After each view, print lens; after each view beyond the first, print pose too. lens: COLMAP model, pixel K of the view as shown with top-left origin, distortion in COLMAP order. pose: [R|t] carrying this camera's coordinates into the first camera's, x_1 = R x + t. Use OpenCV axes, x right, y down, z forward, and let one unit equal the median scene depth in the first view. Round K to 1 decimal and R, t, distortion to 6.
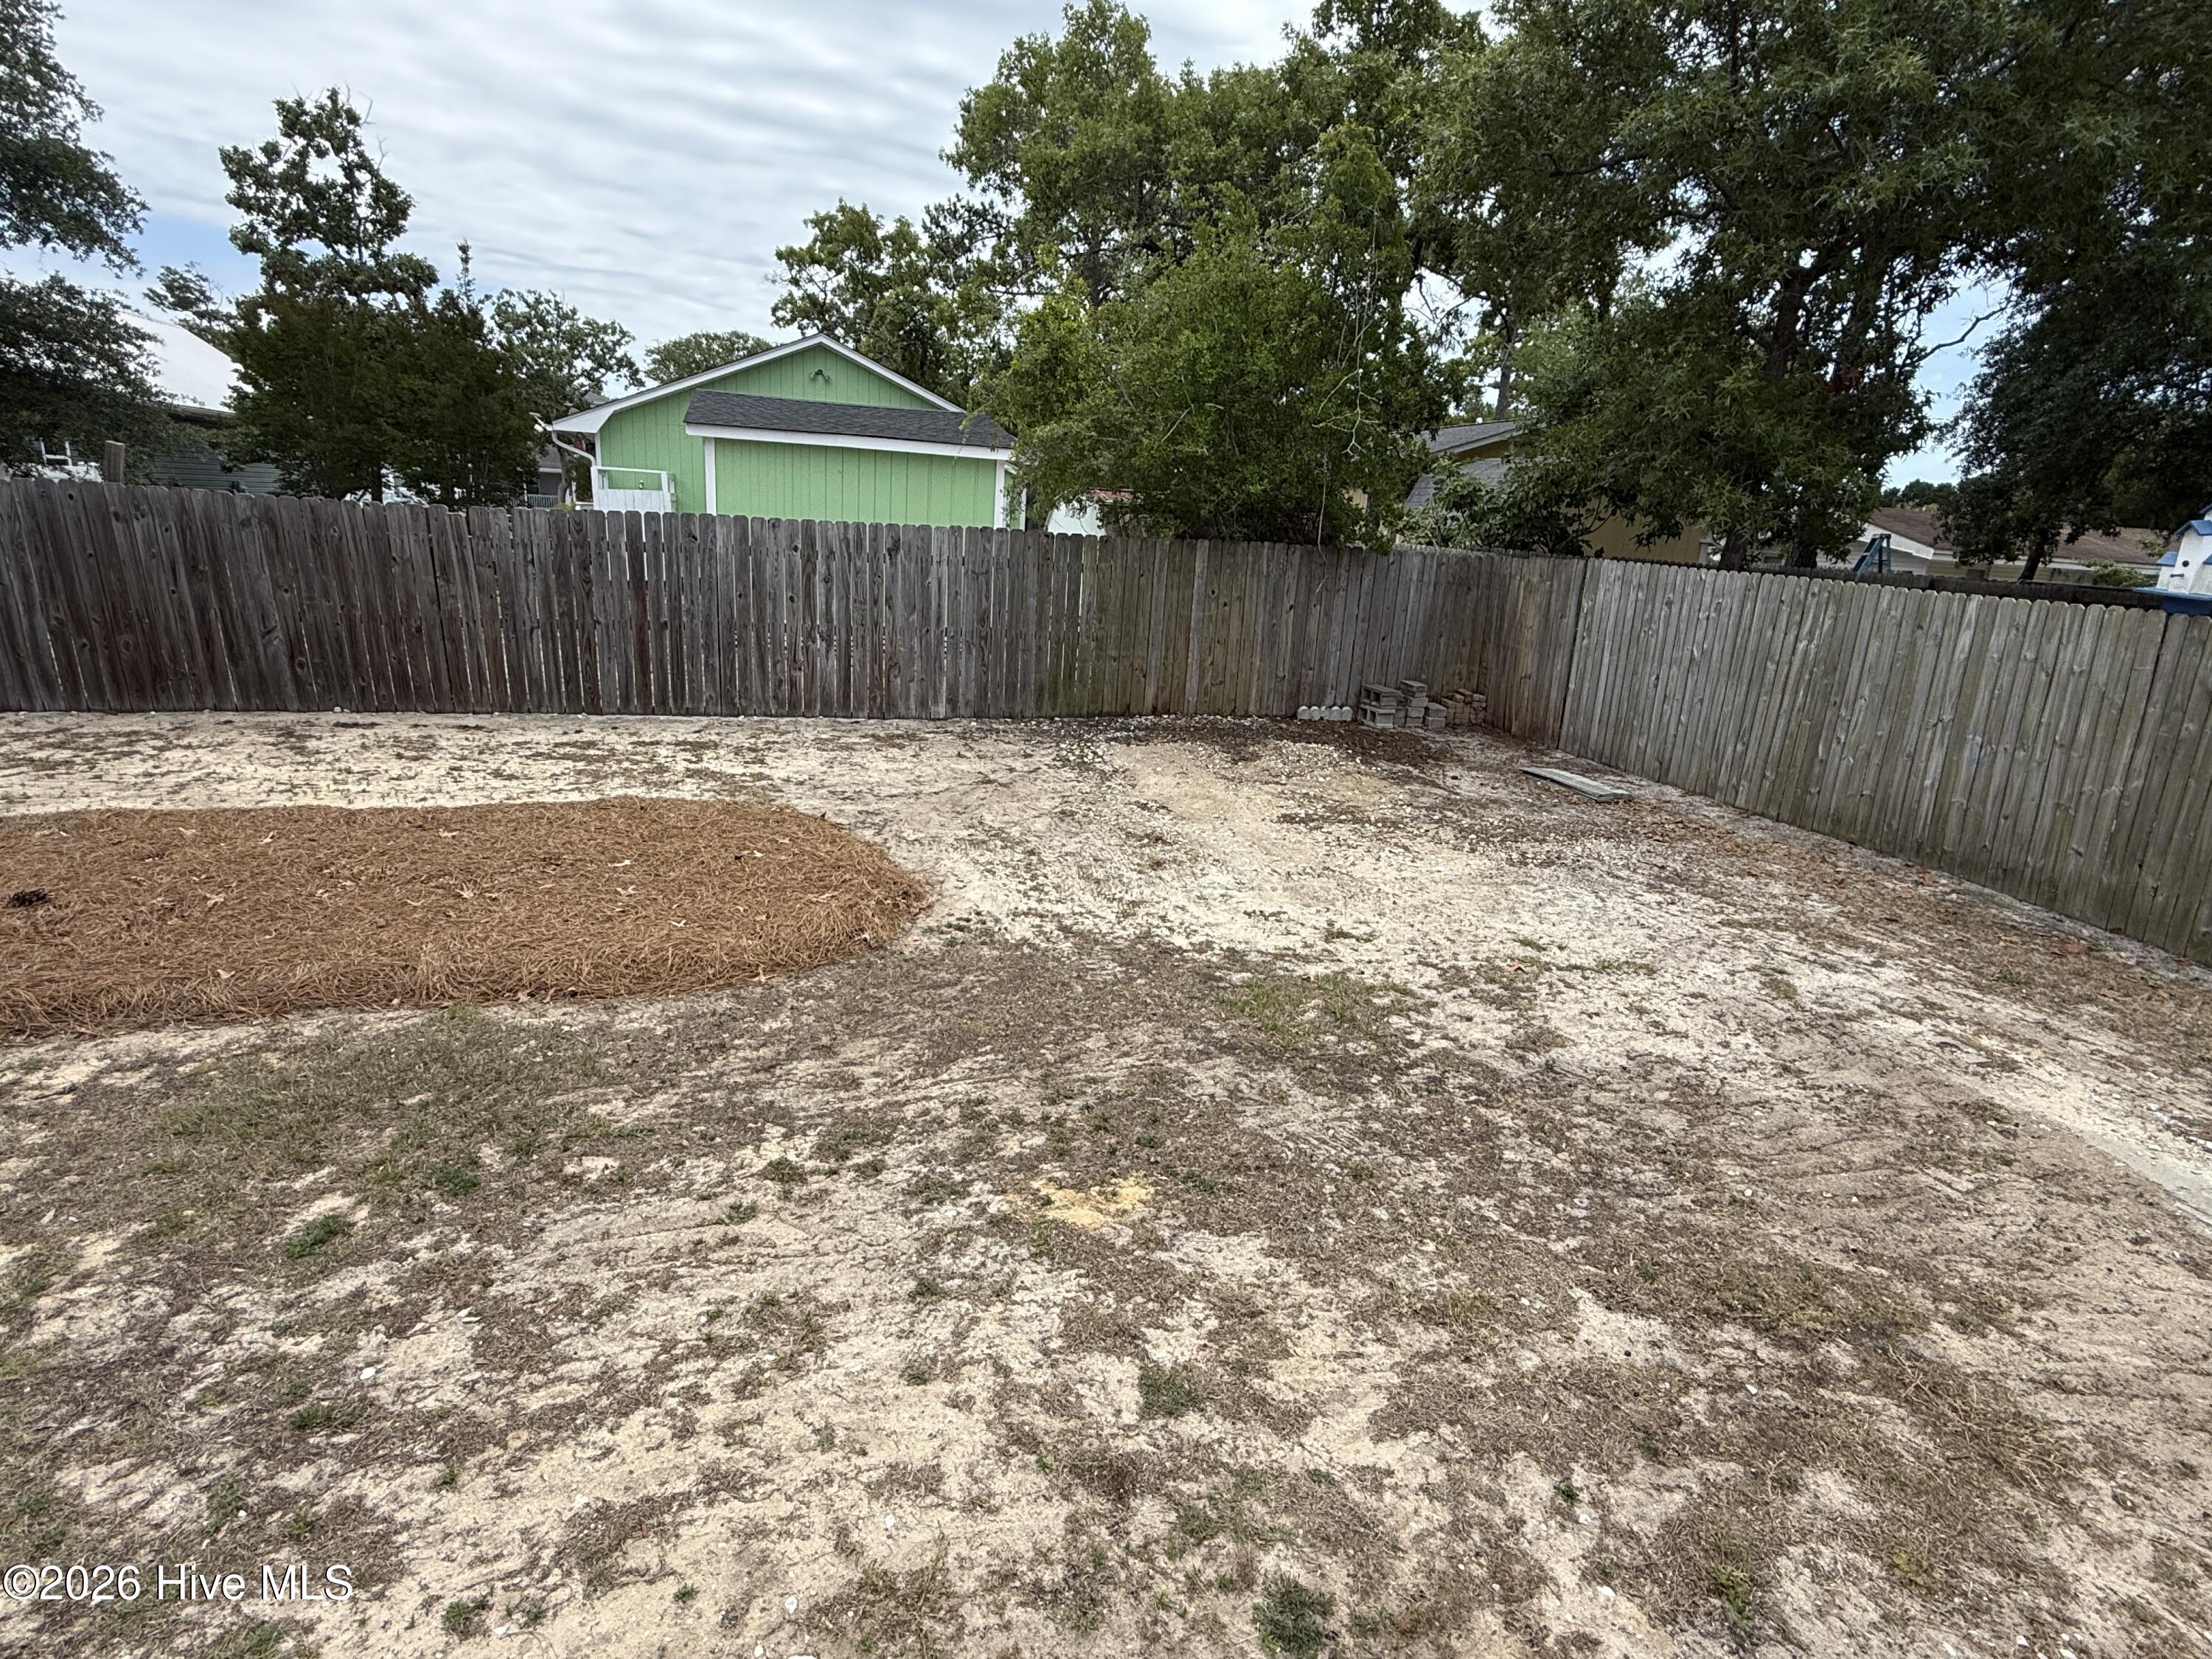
lens RADIAL K [[1133.5, 0, 1114.4], [0, 1133.5, 832.3], [0, 0, 1]] dist [0.000017, 0.000050]
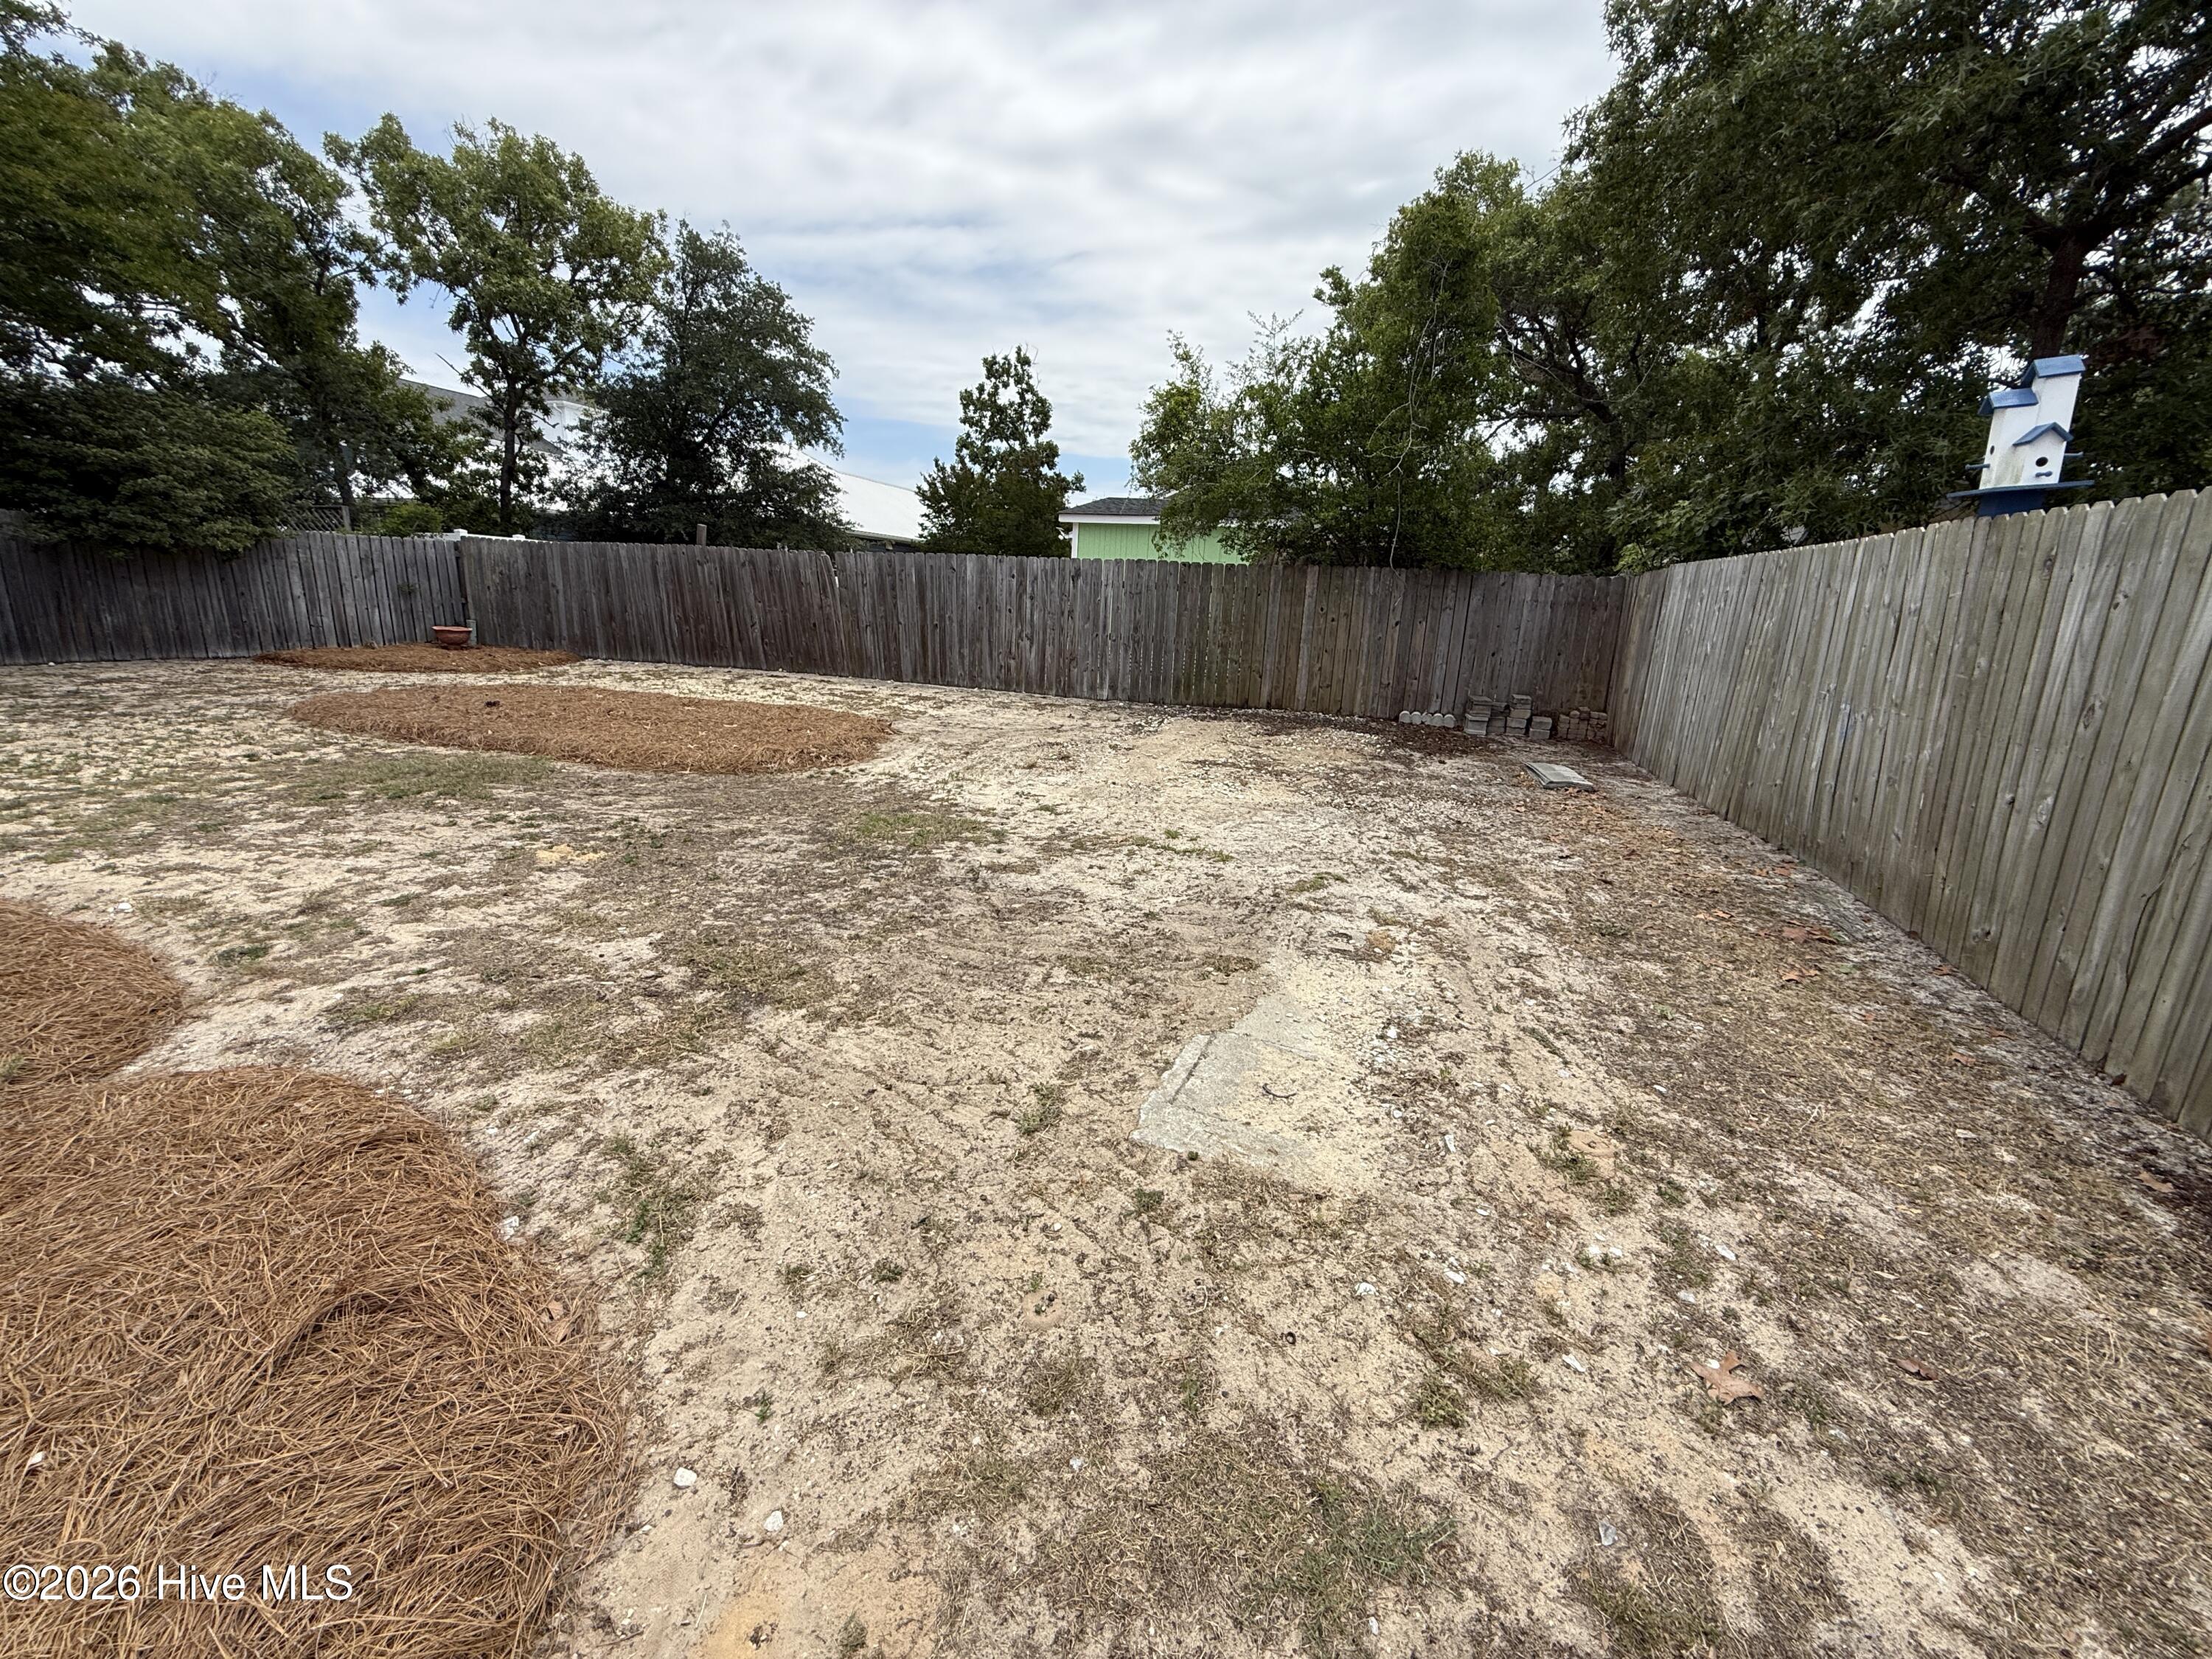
lens RADIAL K [[879.9, 0, 1098.7], [0, 879.9, 827.3], [0, 0, 1]] dist [0.000491, -0.000422]
pose [[0.830763, 0.121348, -0.543238, 0.447728], [-0.147797, 0.989005, -0.005101, 0.060531], [0.536646, 0.084526, 0.839563, 0.111057]]
